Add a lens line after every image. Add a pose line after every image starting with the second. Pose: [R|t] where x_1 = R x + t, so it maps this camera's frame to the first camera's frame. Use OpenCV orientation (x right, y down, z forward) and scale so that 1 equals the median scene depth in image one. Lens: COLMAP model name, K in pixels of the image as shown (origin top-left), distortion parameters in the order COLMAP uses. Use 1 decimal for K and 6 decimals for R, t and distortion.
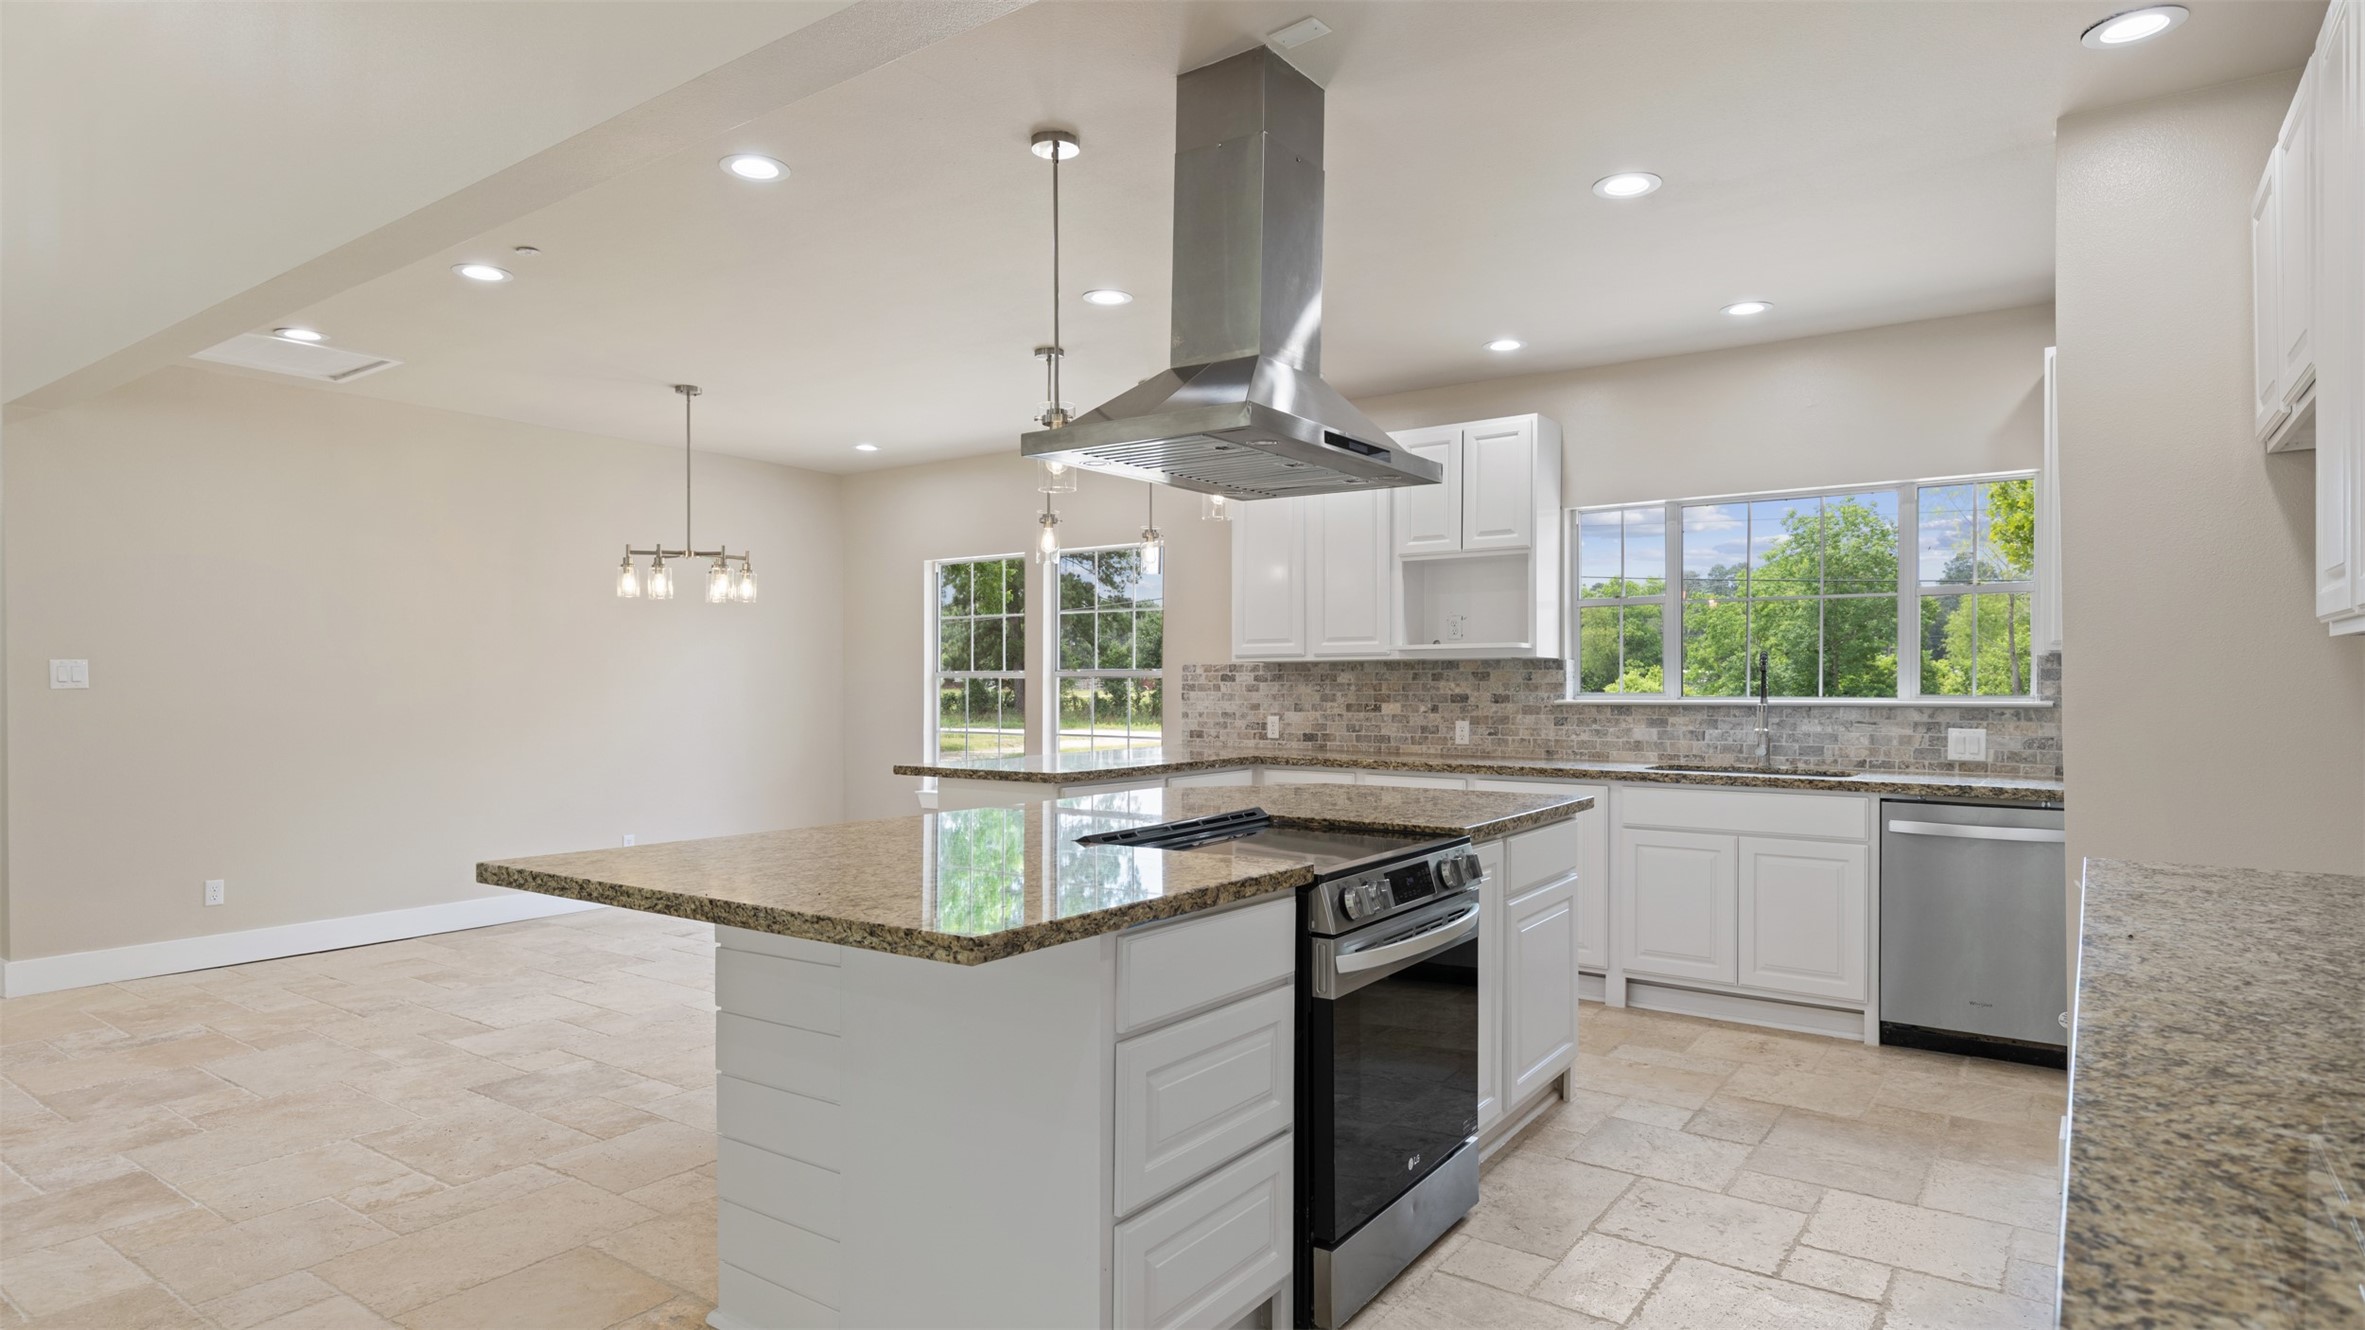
lens RADIAL K [[1278.5, 0, 1190.0], [0, 1278.5, 681.7], [0, 0, 1]] dist [0.000778, -0.000328]
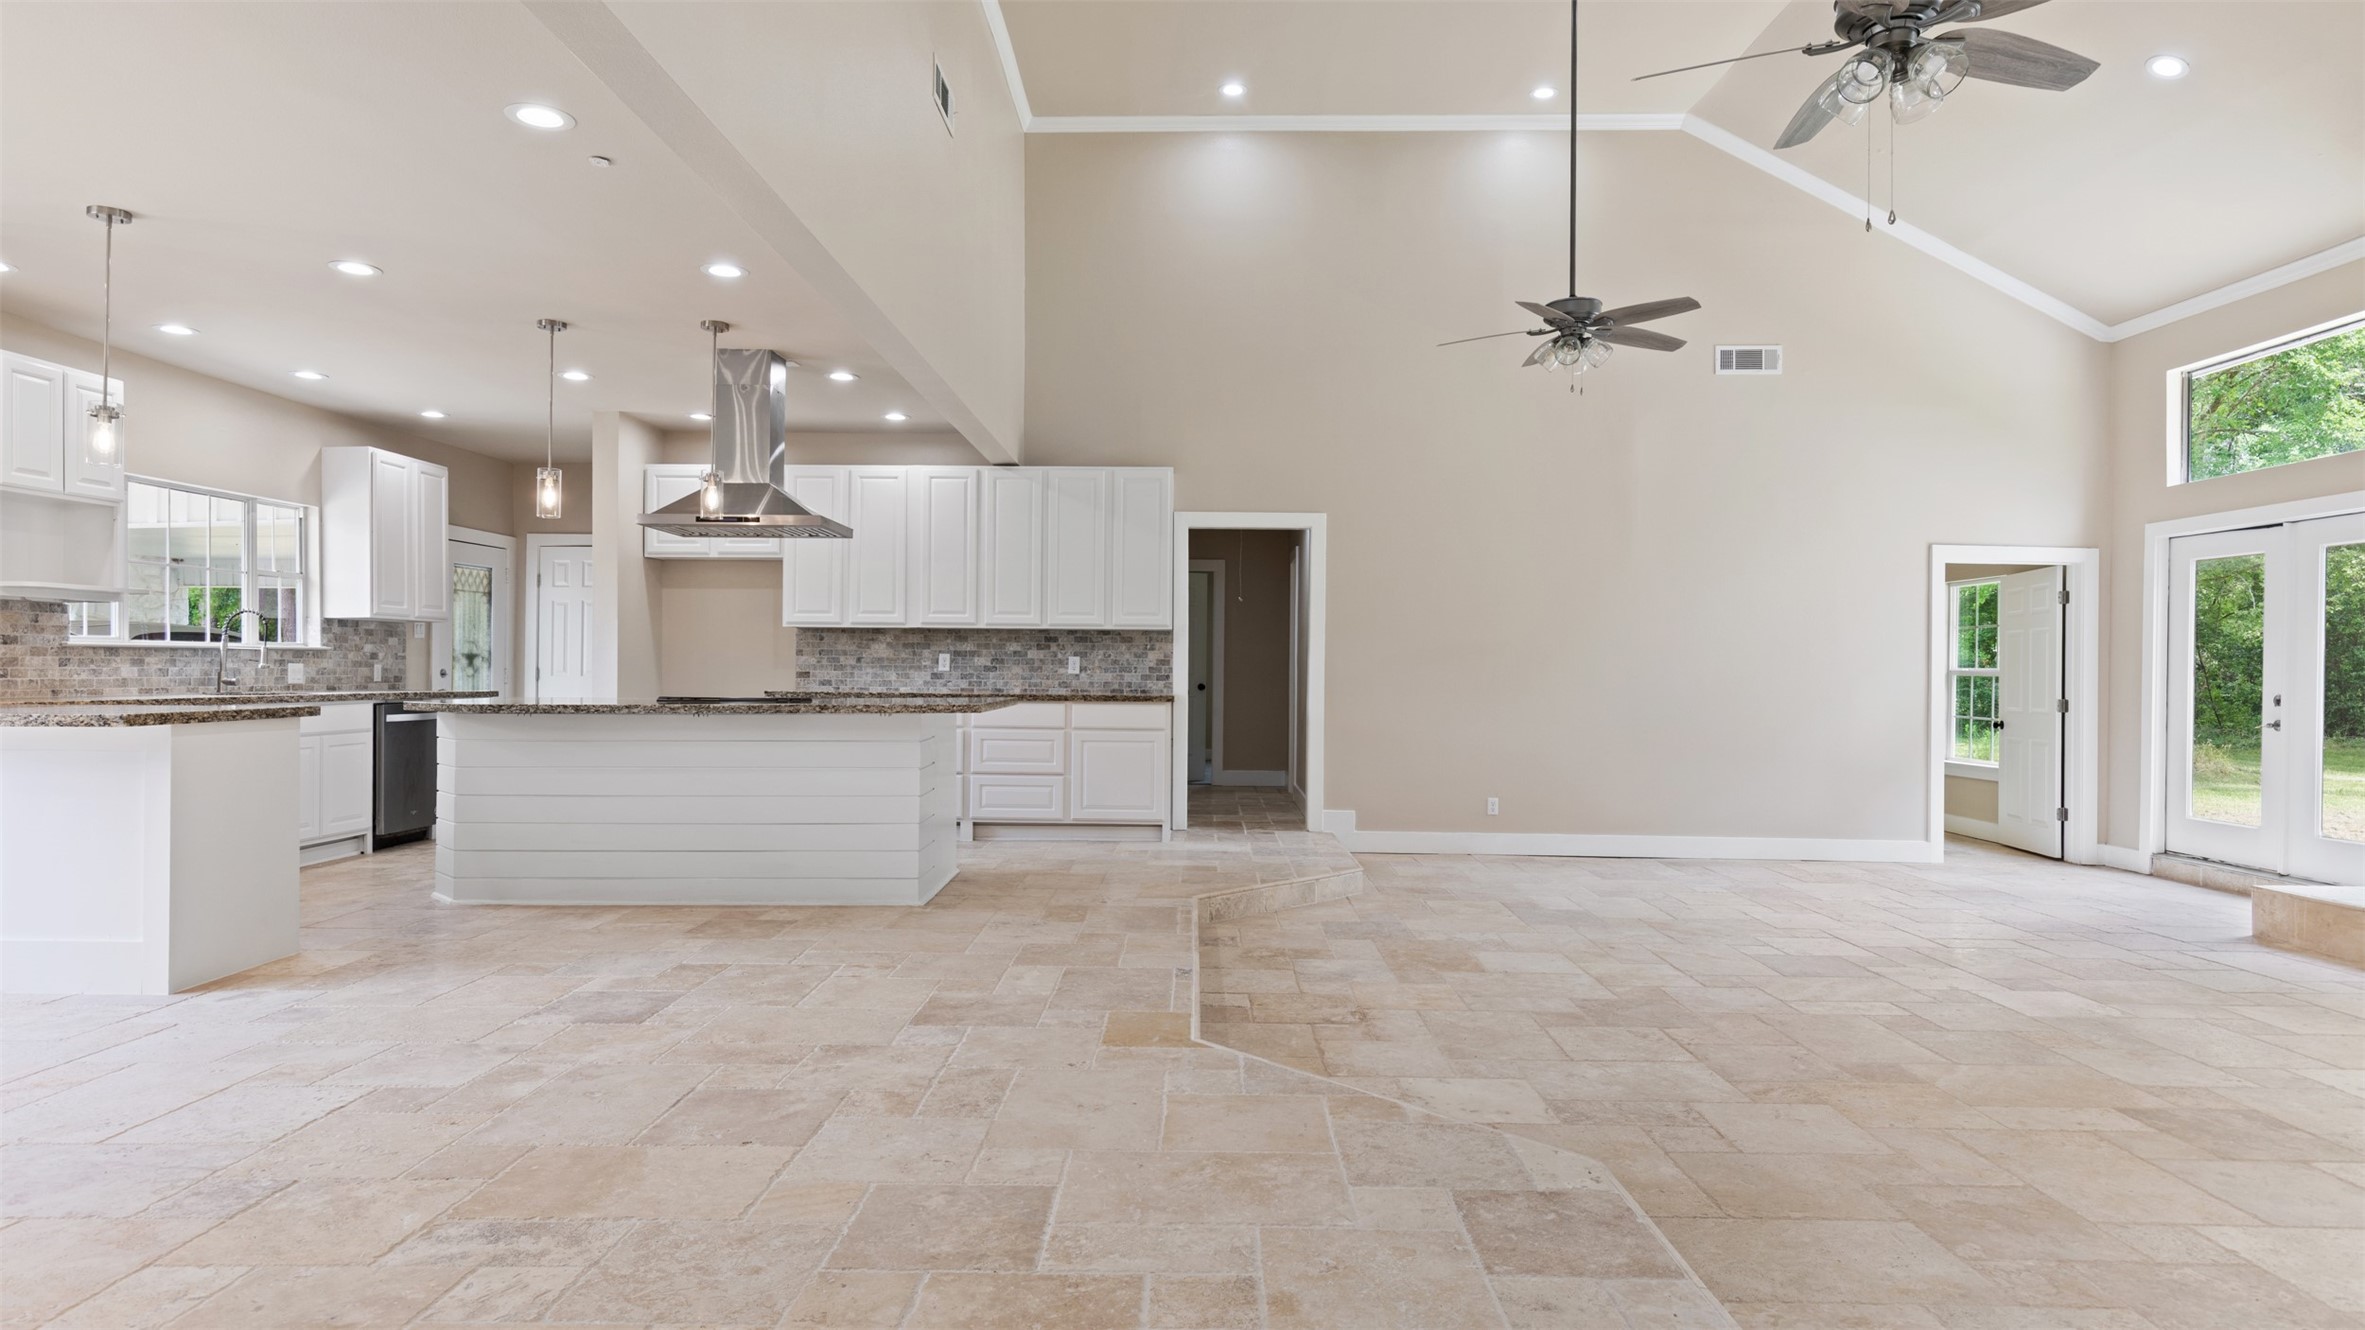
lens RADIAL K [[1307.3, 0, 1182.5], [0, 1307.3, 665.0], [0, 0, 1]] dist [0.008276, -0.000386]
pose [[-0.571310, 0.000622, 0.820734, -1.090383], [-0.003429, 0.999989, -0.003145, 0.032343], [-0.820727, -0.004611, -0.571302, 0.829842]]
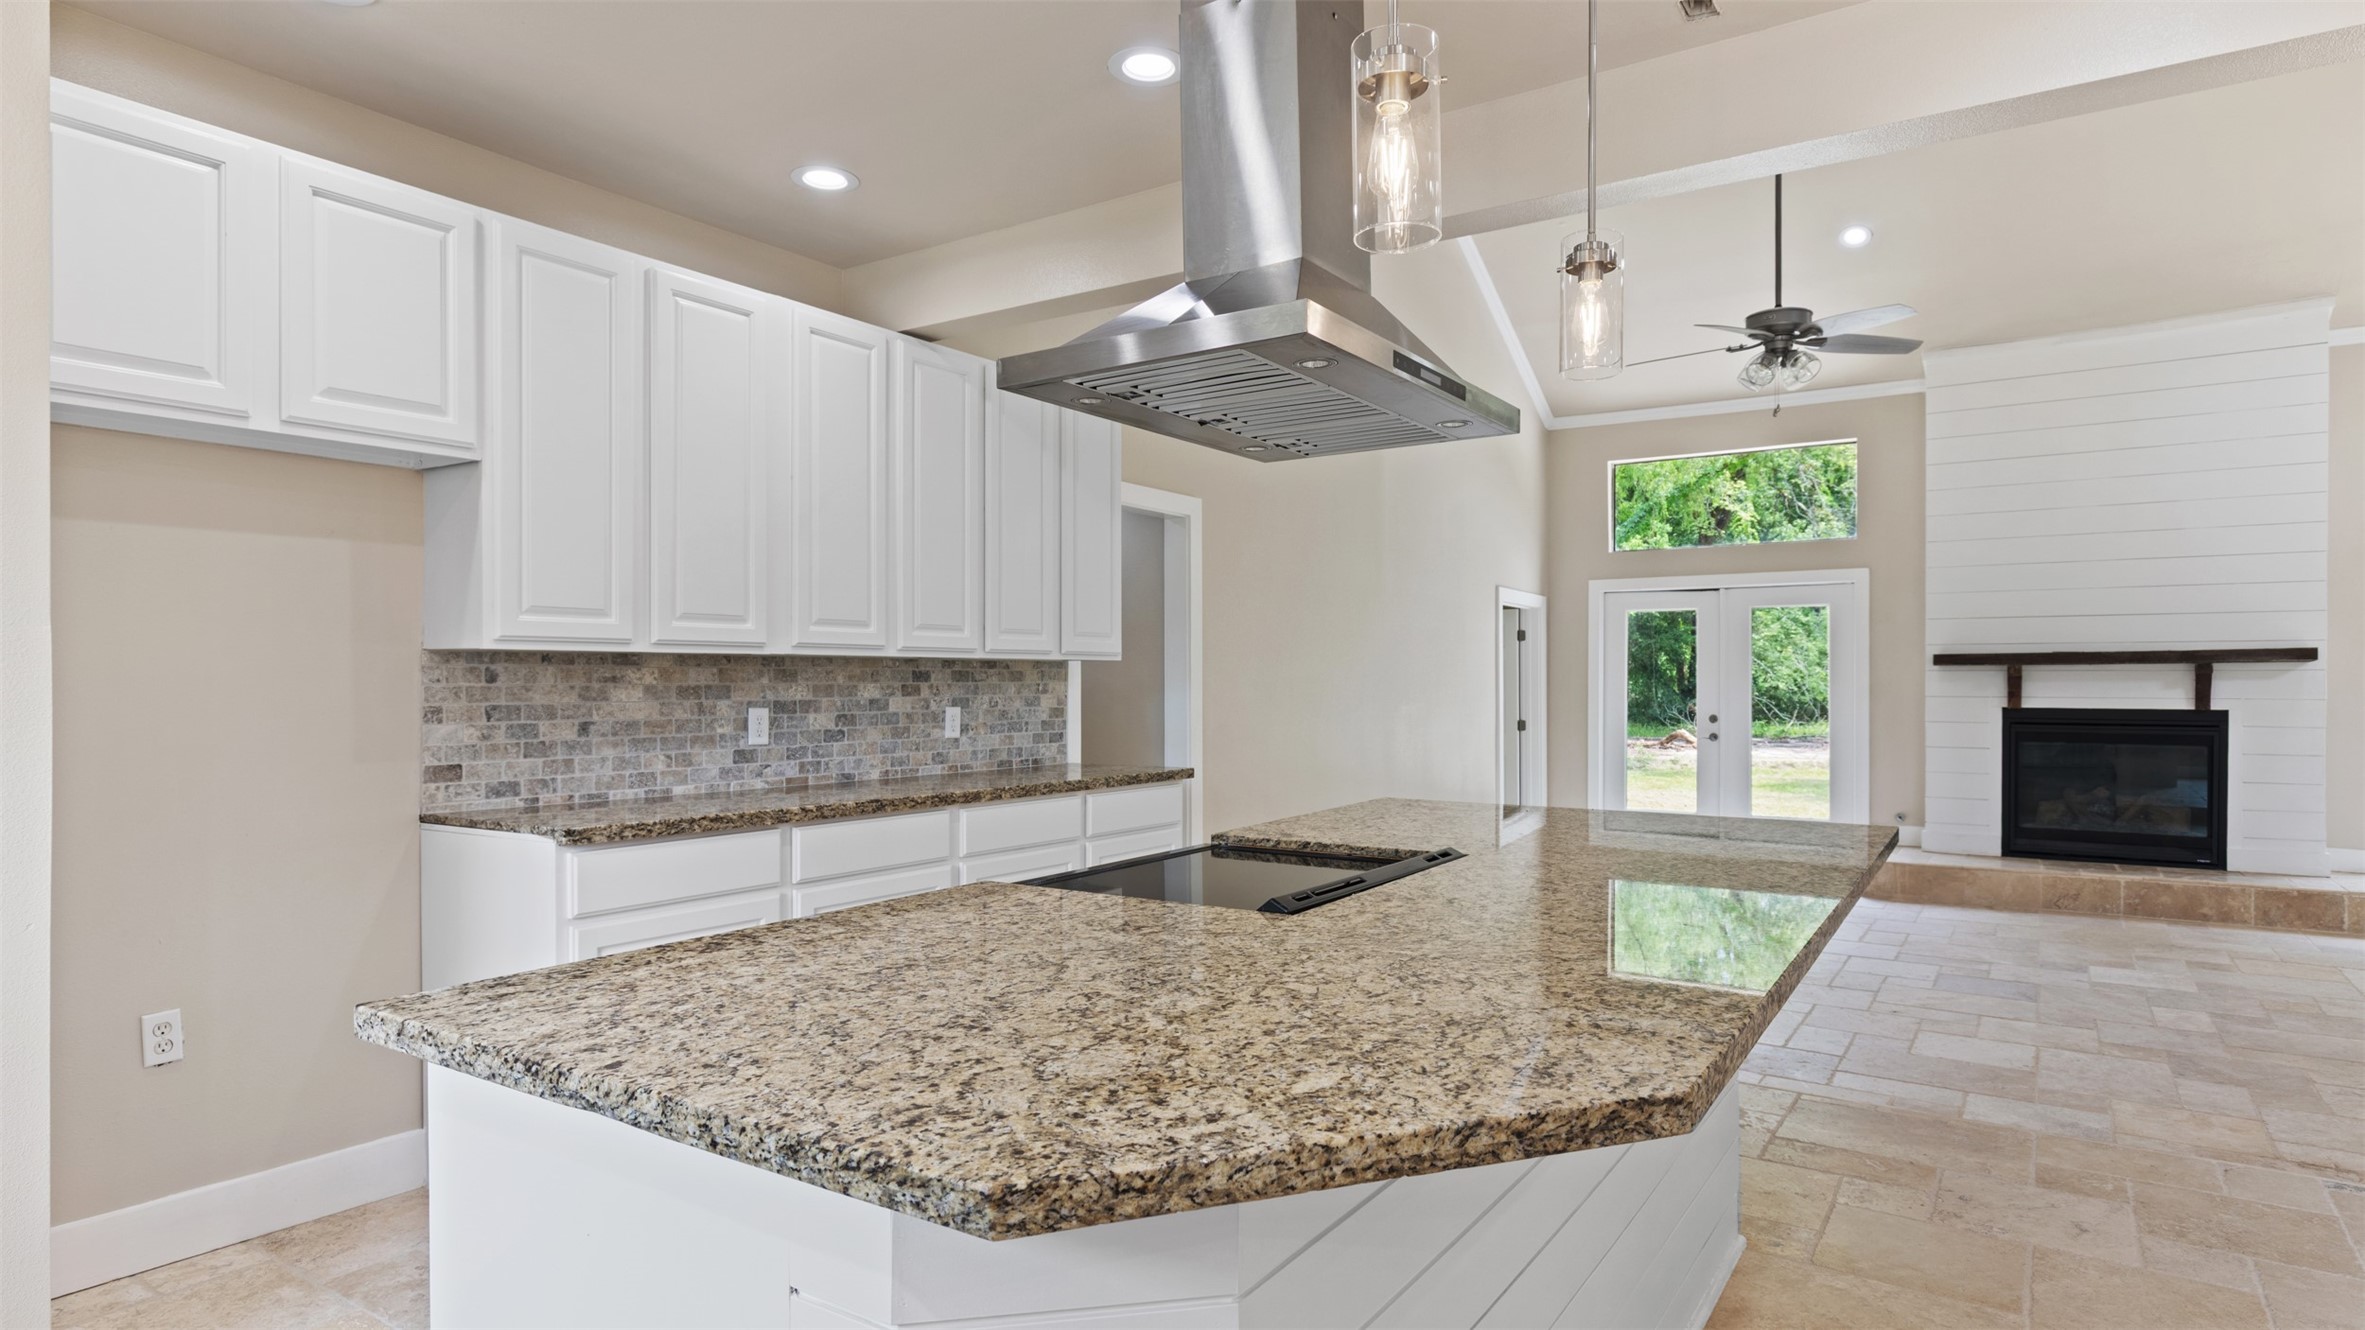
lens RADIAL K [[1278.5, 0, 1190.0], [0, 1278.5, 681.7], [0, 0, 1]] dist [0.000778, -0.000328]
pose [[-0.999579, 0.003950, -0.028740, 0.061362], [0.003787, 0.999976, 0.005719, -0.001081], [0.028762, 0.005608, -0.999571, 0.894141]]
